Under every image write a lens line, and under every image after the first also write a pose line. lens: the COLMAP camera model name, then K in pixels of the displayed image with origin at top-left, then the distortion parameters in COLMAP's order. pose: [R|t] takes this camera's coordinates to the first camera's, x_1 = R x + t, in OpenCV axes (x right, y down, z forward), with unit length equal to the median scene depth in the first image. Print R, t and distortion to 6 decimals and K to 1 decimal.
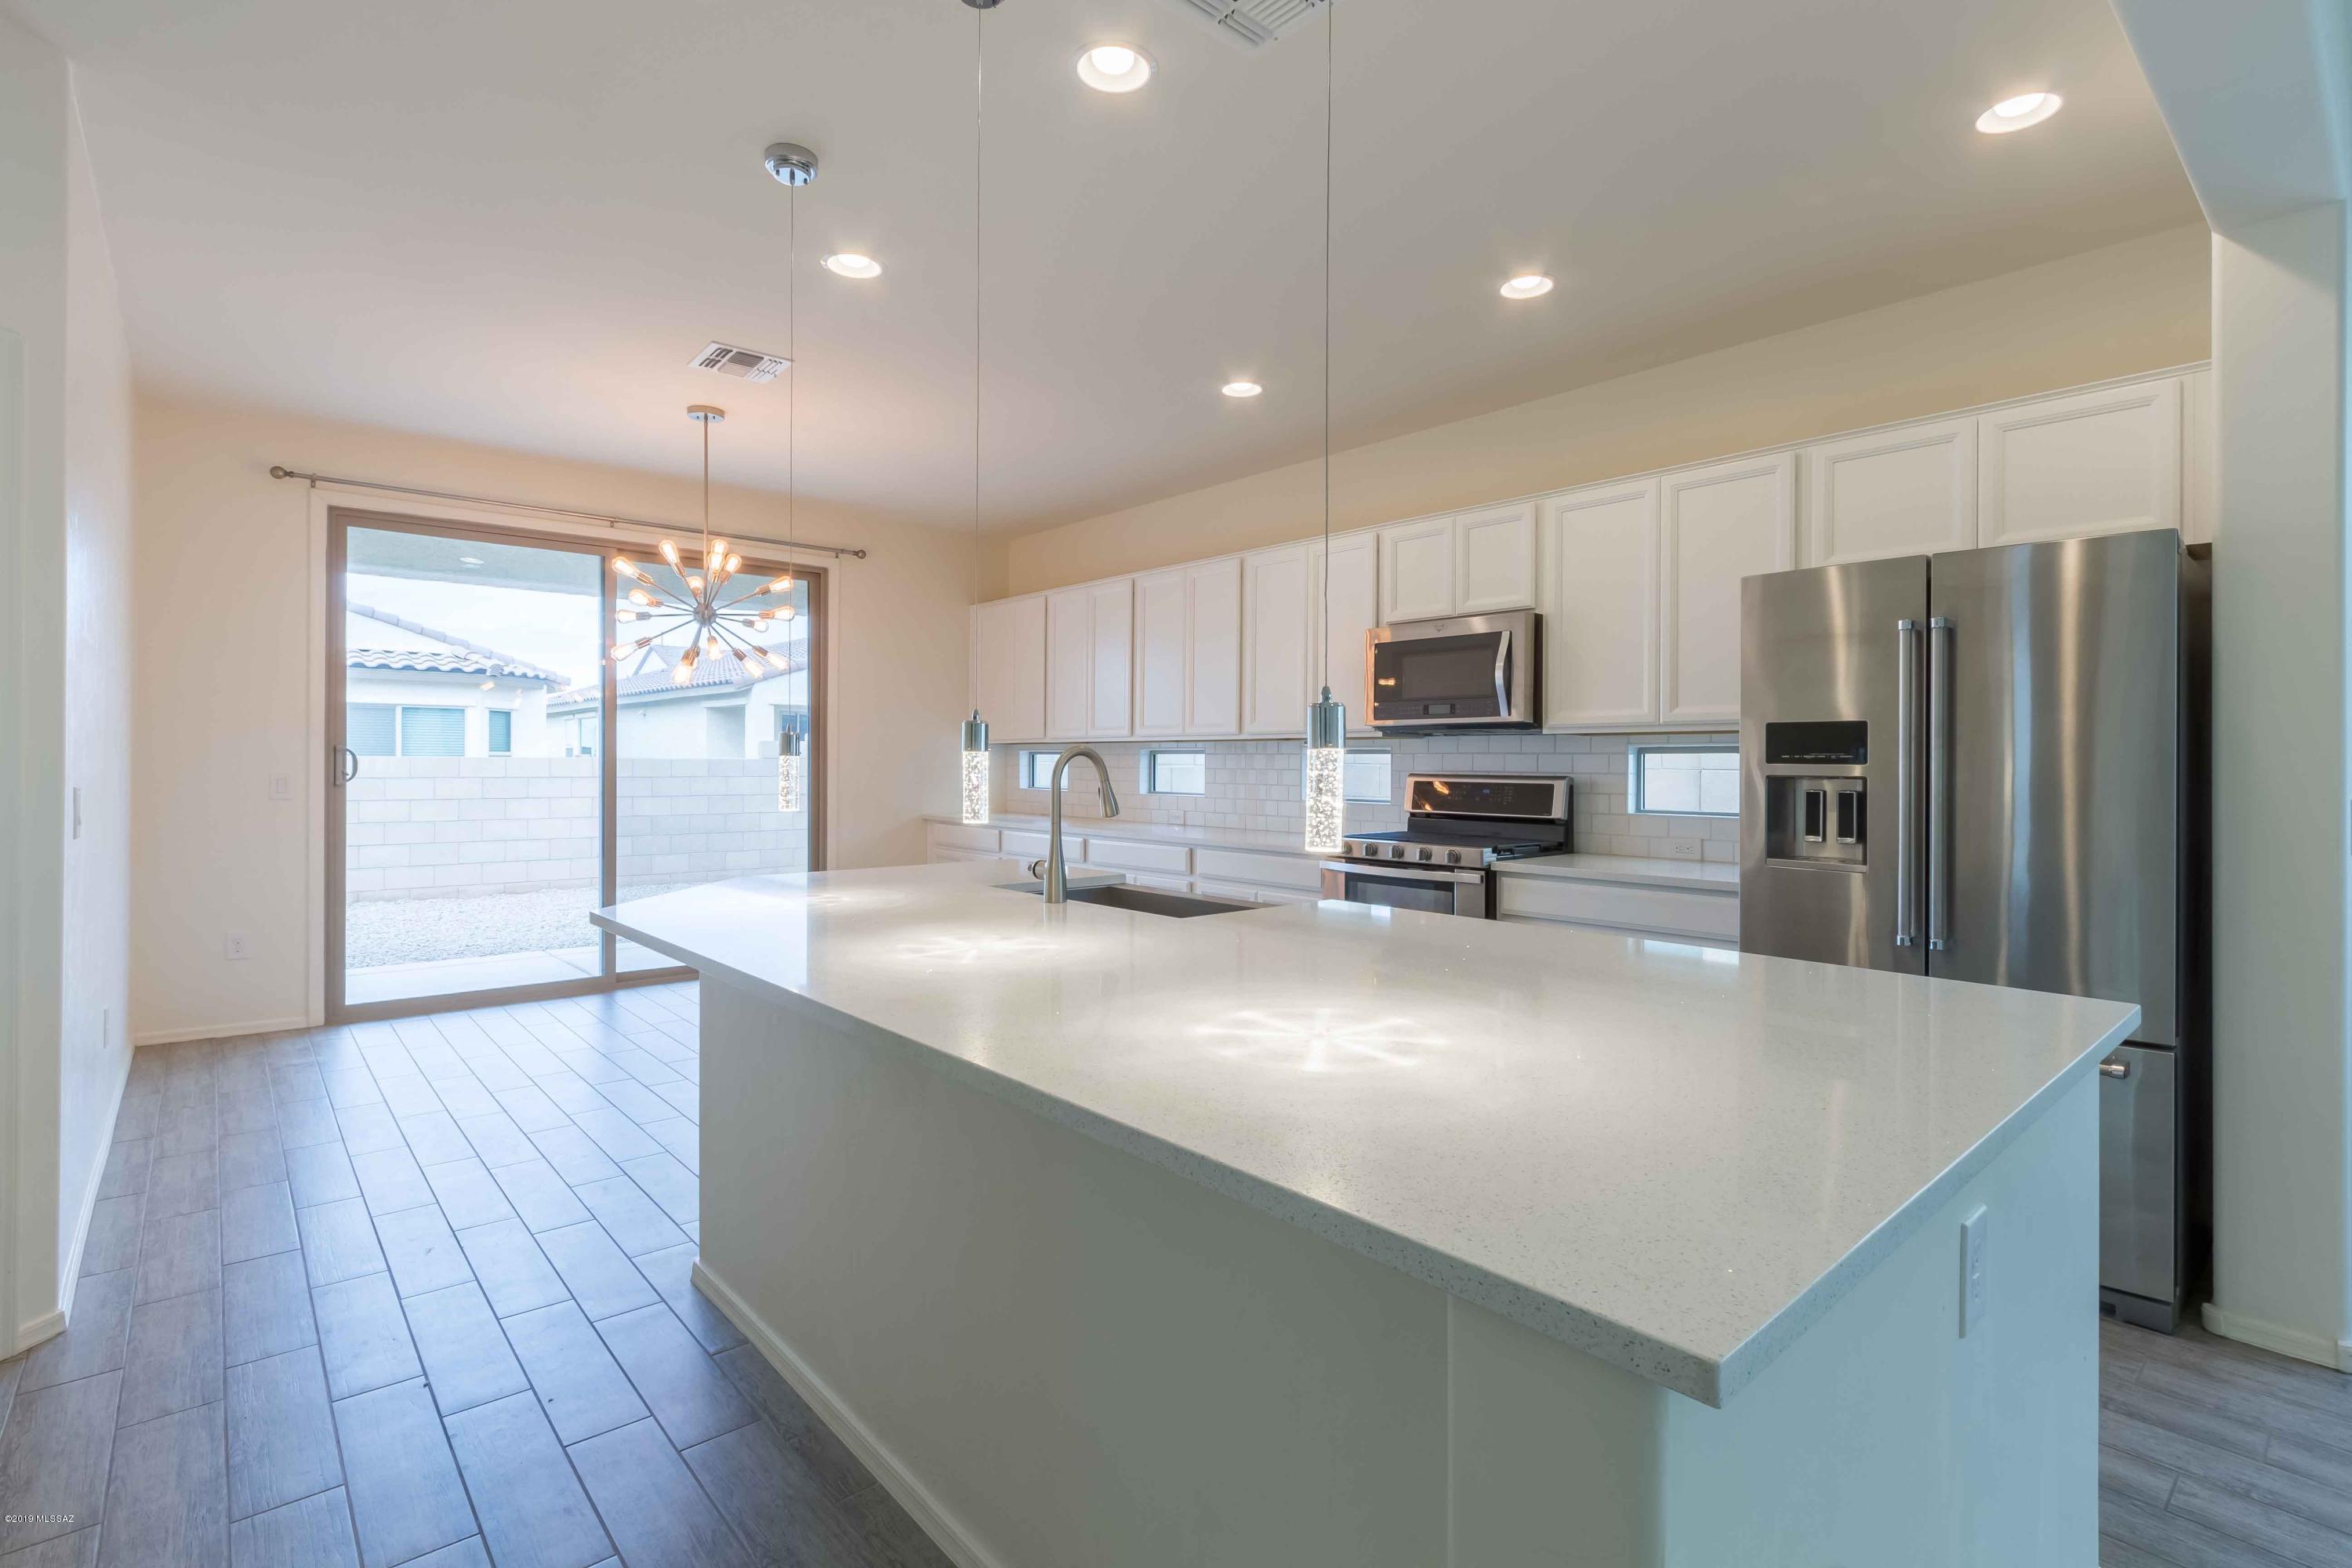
lens RADIAL K [[1094.0, 0, 1173.3], [0, 1094.0, 774.9], [0, 0, 1]] dist [0.011058, 0.000101]
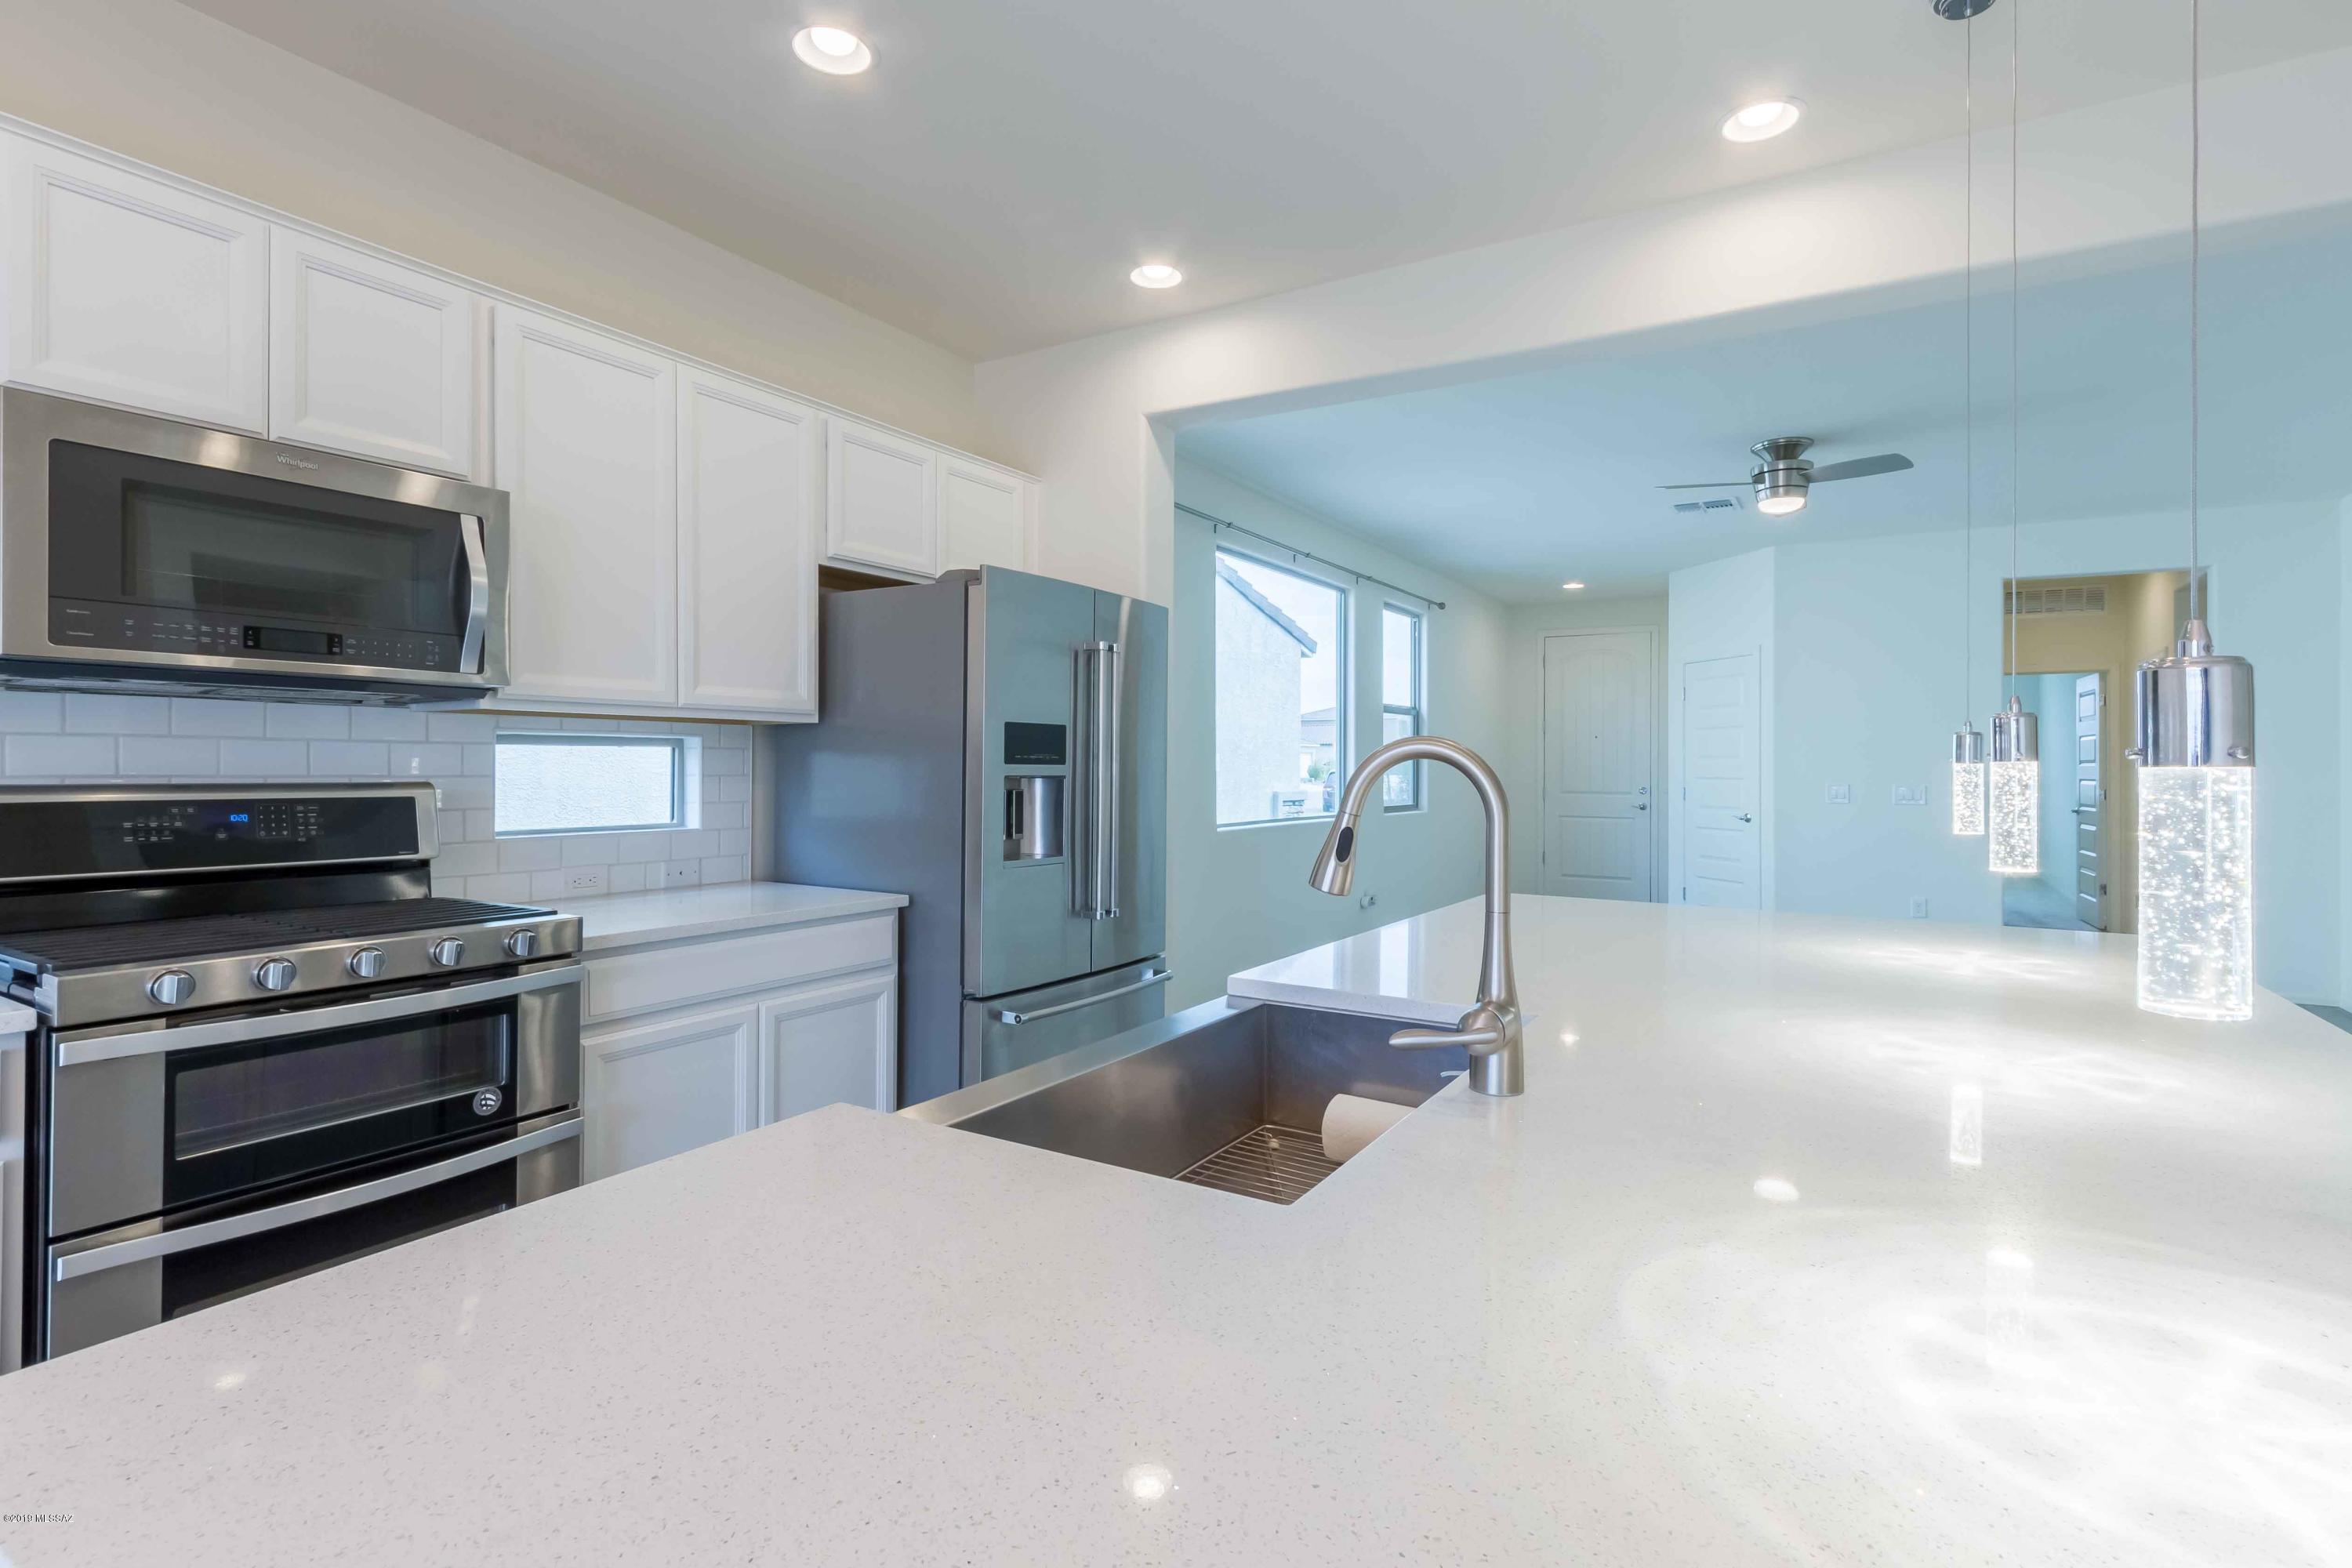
lens RADIAL K [[1191.2, 0, 1177.6], [0, 1191.2, 727.6], [0, 0, 1]] dist [0.004547, -0.000186]
pose [[-0.307975, 0.024452, 0.951080, -0.348940], [0.001086, 0.999678, -0.025349, -0.011635], [-0.951394, -0.006774, -0.307902, 0.822182]]
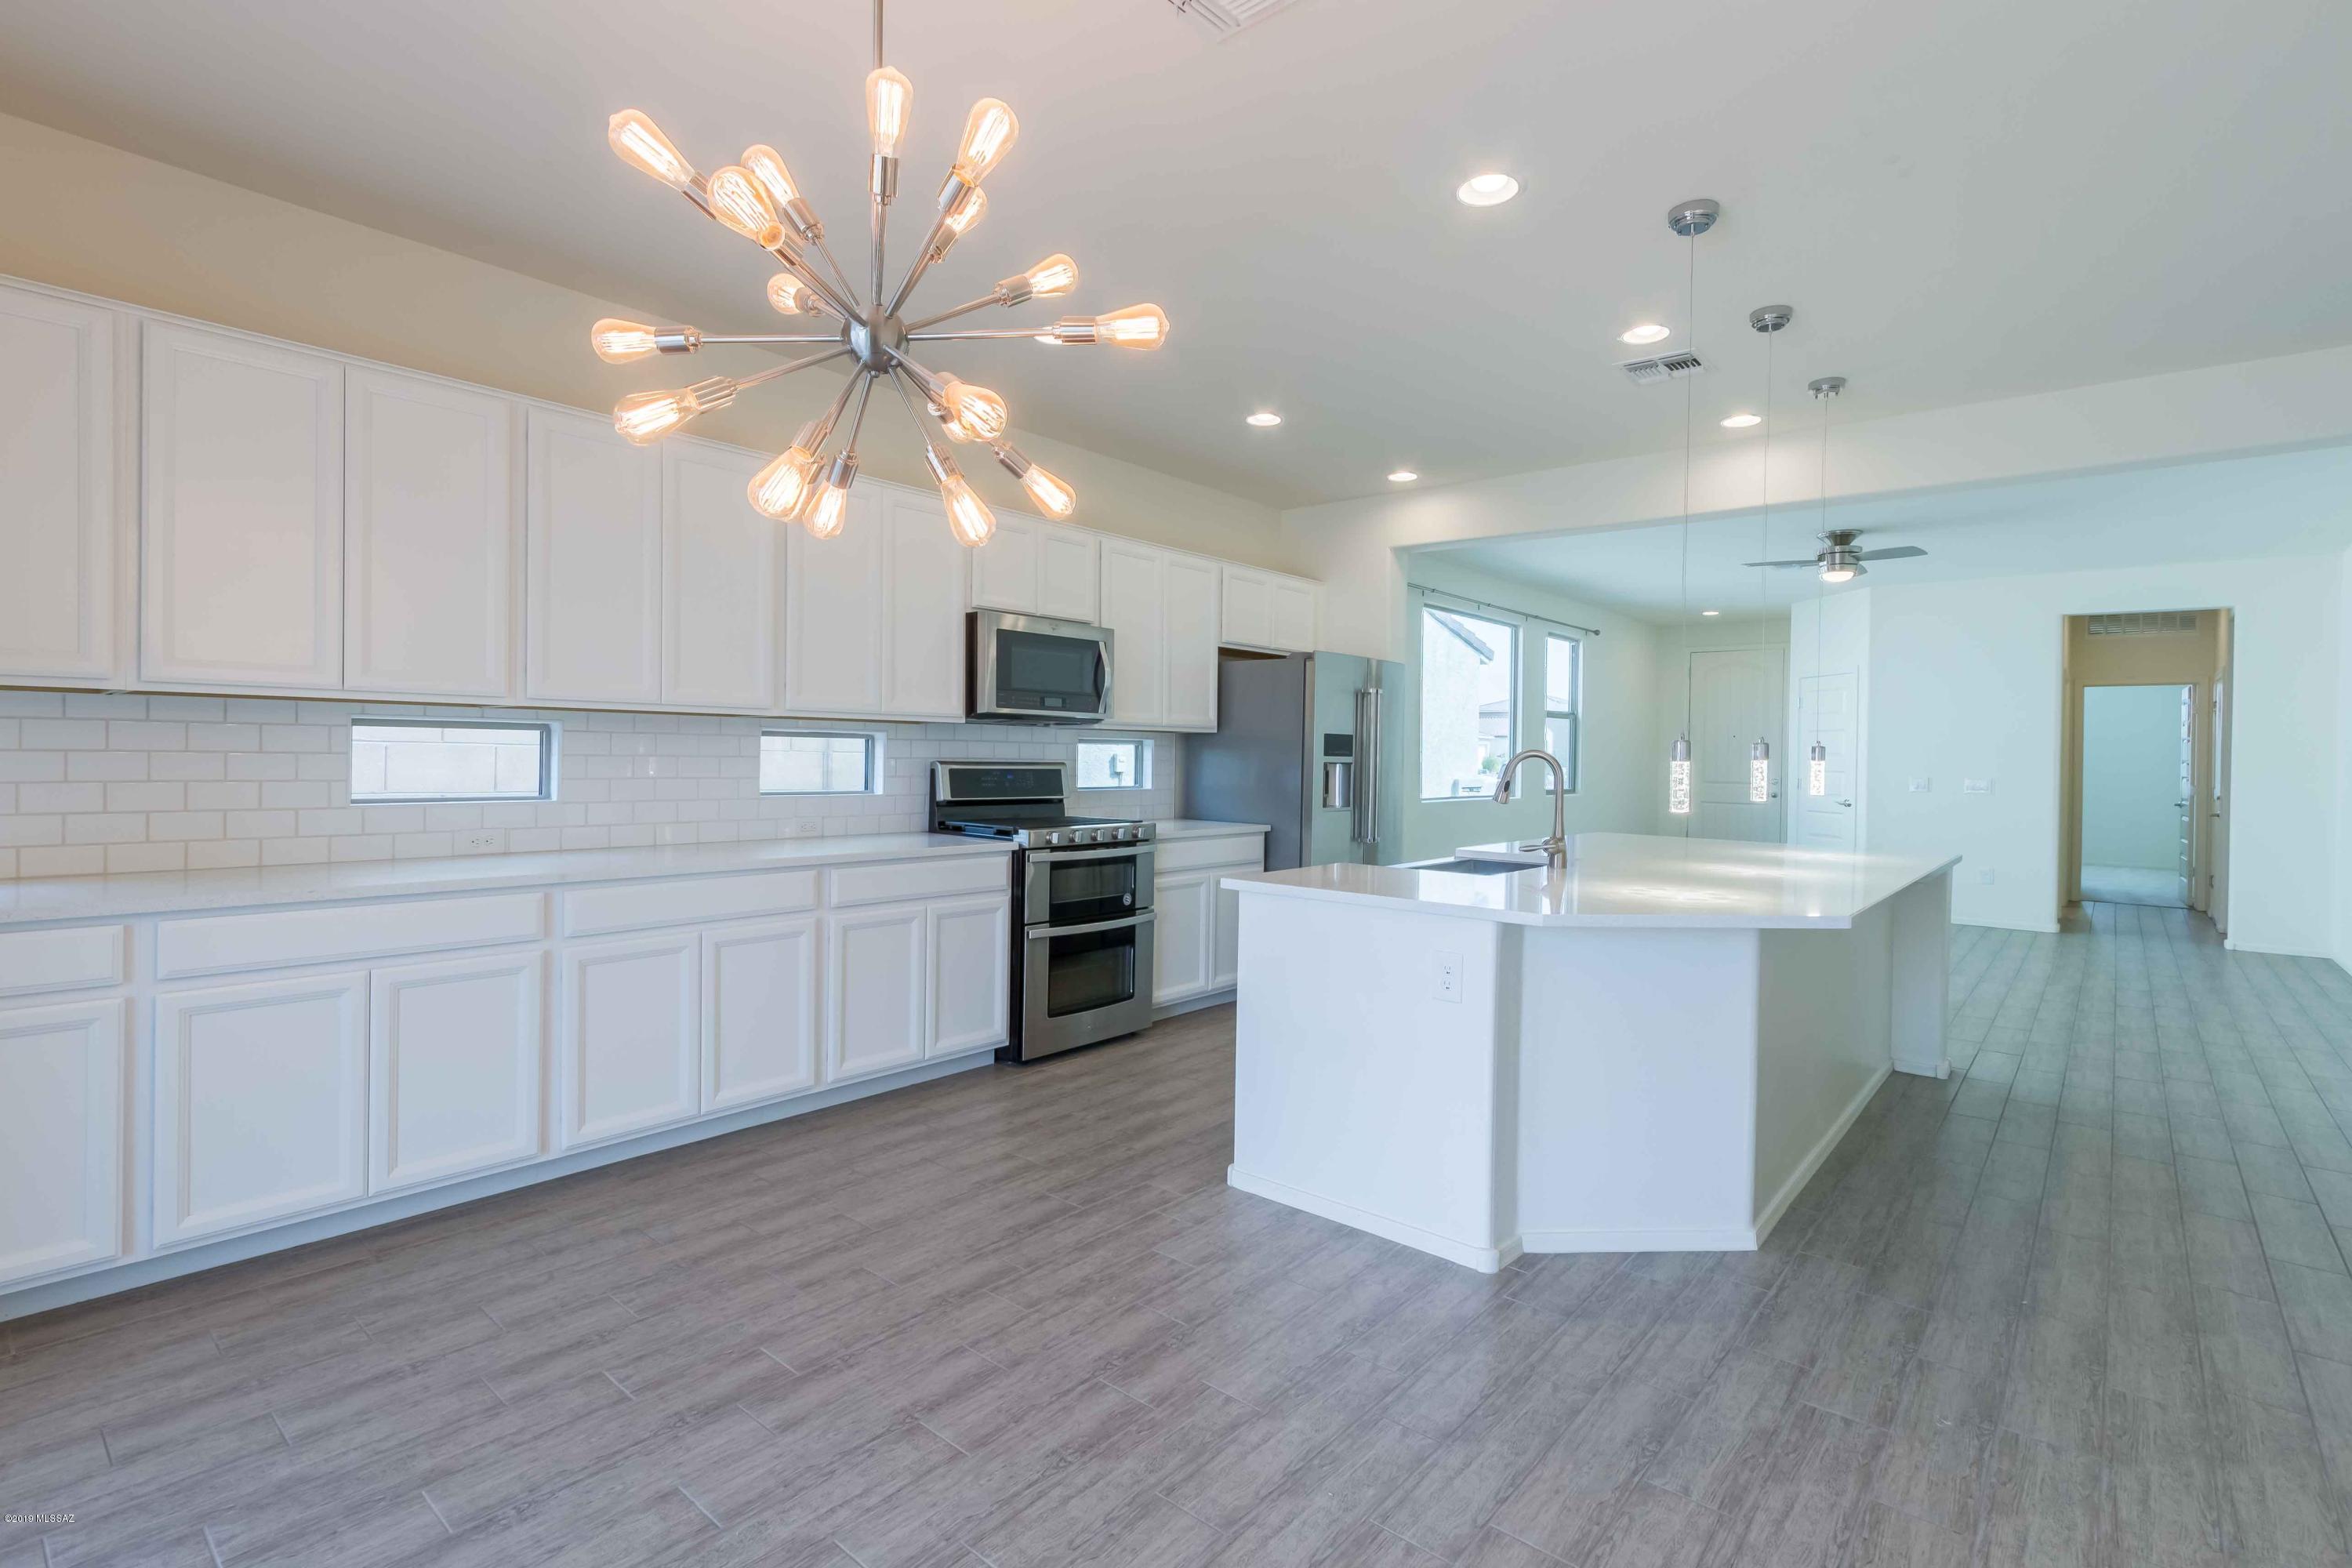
lens RADIAL K [[1149.9, 0, 1177.4], [0, 1149.9, 758.3], [0, 0, 1]] dist [0.027369, 0.000195]
pose [[-0.163142, -0.010782, 0.986544, -0.904954], [-0.007400, 0.999926, 0.009704, -0.017116], [-0.986575, -0.005717, -0.163210, 1.081994]]
